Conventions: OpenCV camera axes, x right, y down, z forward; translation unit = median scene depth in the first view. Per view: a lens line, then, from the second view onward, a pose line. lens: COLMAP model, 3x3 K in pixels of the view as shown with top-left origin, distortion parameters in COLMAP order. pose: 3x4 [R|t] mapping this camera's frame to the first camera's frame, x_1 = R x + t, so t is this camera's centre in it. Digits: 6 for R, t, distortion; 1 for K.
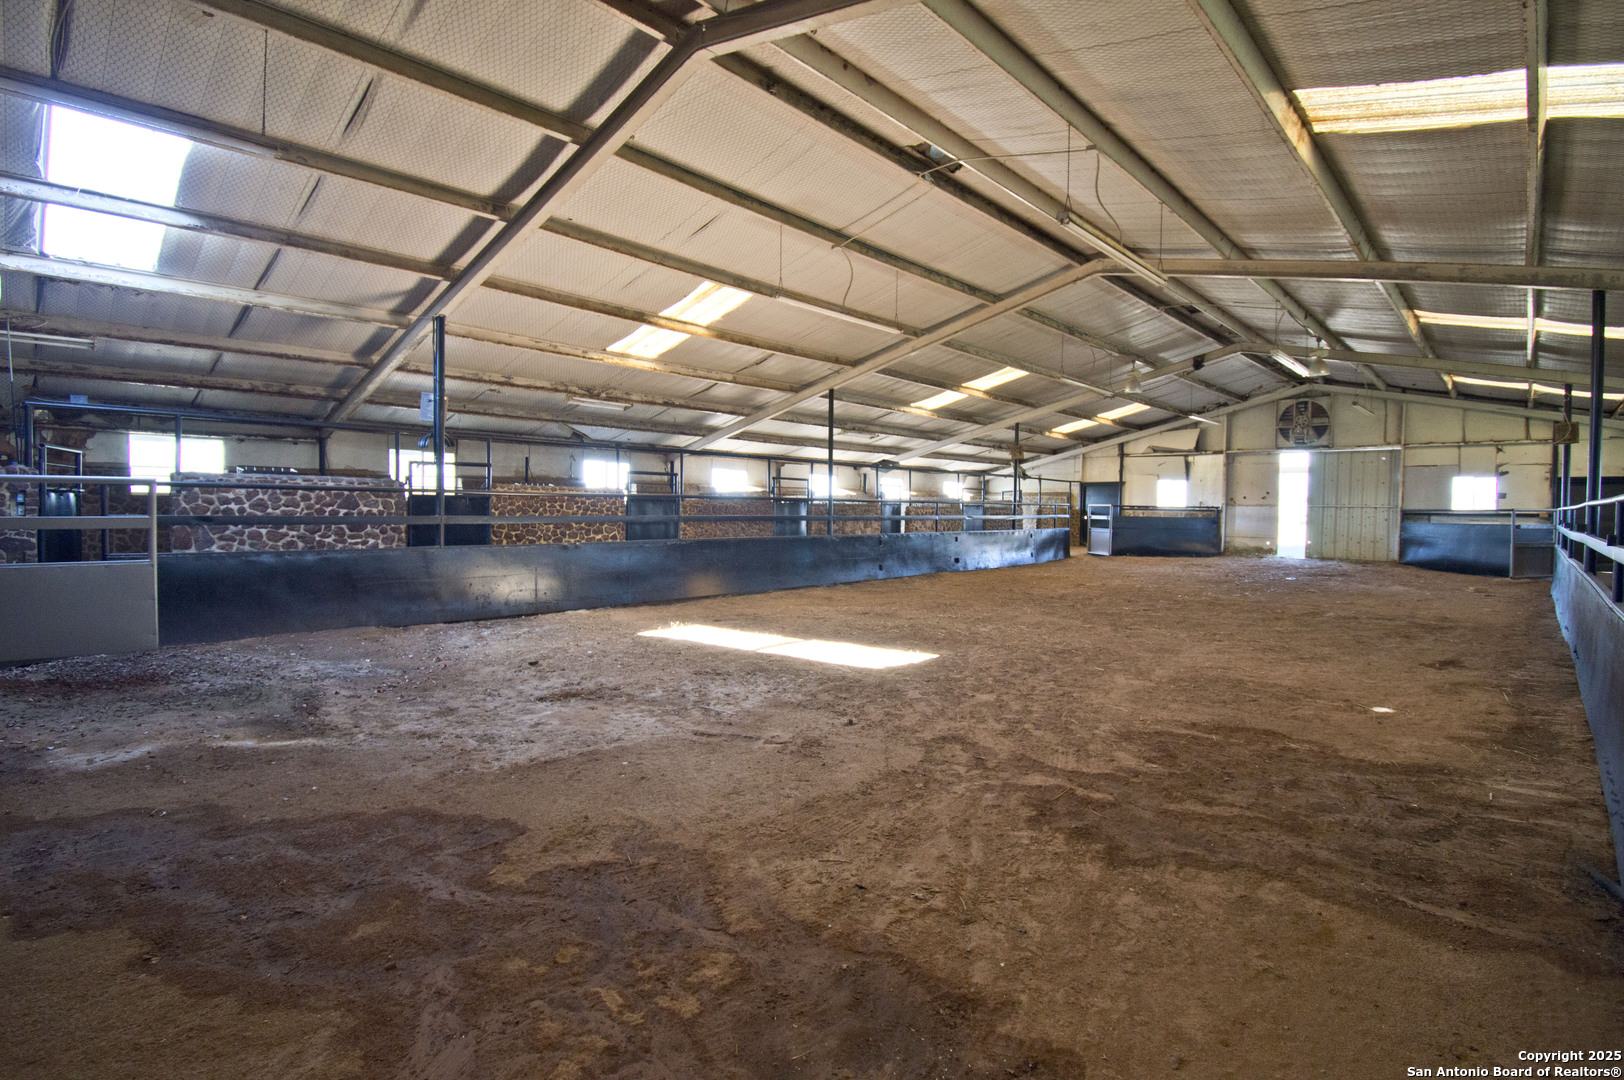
lens RADIAL K [[729.5, 0, 816.1], [0, 729.5, 532.0], [0, 0, 1]] dist [0.029356, -0.029632]
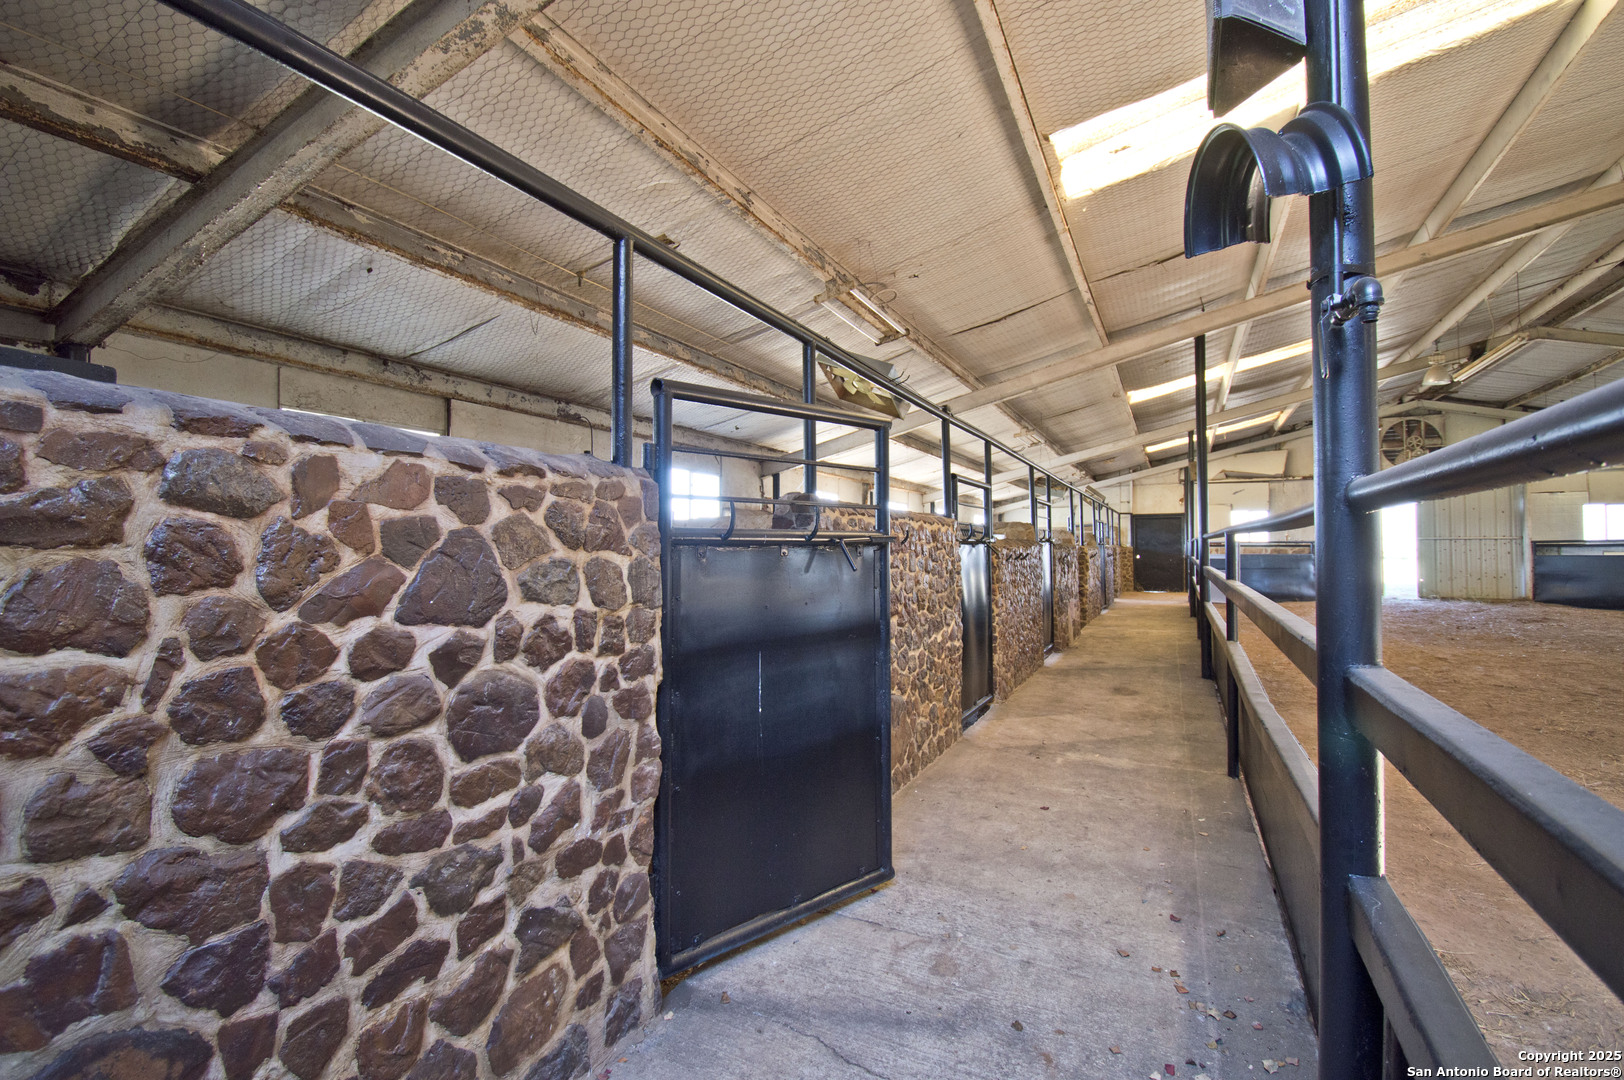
lens RADIAL K [[729.5, 0, 816.1], [0, 729.5, 532.0], [0, 0, 1]] dist [0.029356, -0.029632]
pose [[0.954391, -0.011410, 0.298340, -0.339844], [0.027747, 0.998334, -0.050581, -0.022876], [-0.297266, 0.056552, 0.953118, 0.457359]]
